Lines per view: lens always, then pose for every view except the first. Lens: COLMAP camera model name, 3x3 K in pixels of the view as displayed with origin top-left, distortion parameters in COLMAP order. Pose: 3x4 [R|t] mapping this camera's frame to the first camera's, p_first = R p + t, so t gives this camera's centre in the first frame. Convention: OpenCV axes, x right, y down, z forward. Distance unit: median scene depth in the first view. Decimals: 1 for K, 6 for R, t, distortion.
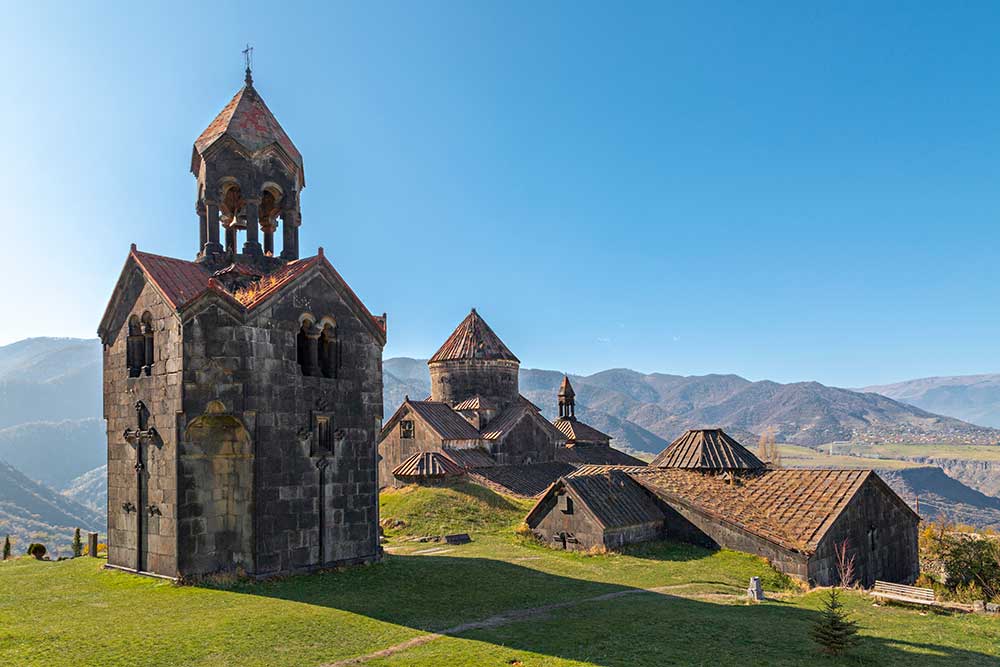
lens RADIAL K [[660.5, 0, 524.4], [0, 660.5, 414.2], [0, 0, 1]] dist [0.067810, -0.108506]
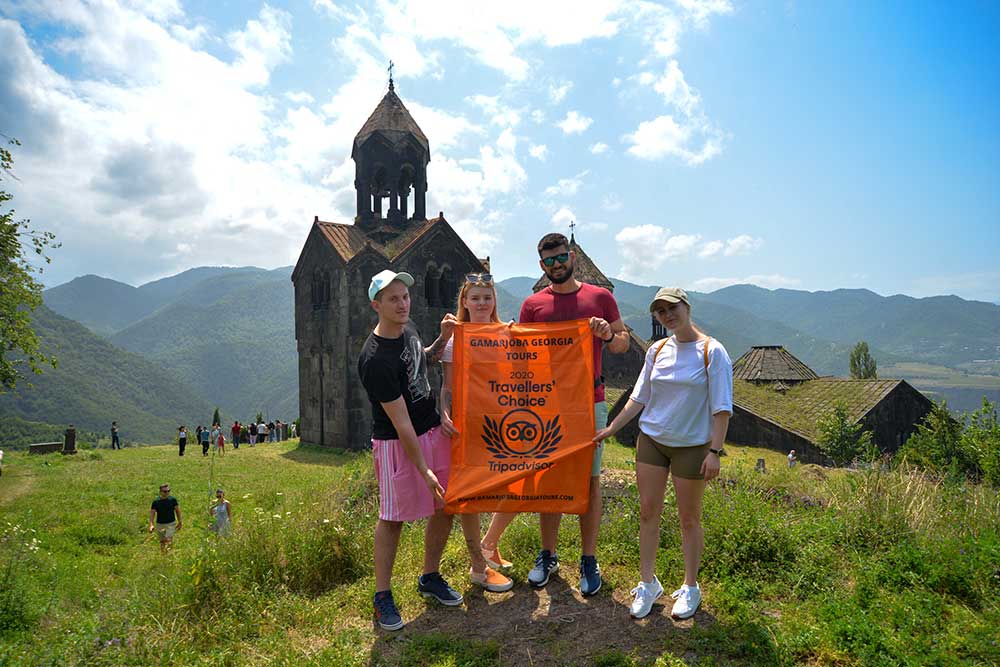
lens RADIAL K [[663.4, 0, 521.9], [0, 663.4, 333.0], [0, 0, 1]] dist [-0.145195, 0.141029]
pose [[0.984238, -0.004870, -0.176783, 0.091112], [0.004920, 0.999988, -0.000160, -0.004143], [0.176782, -0.000712, 0.984250, -0.291017]]
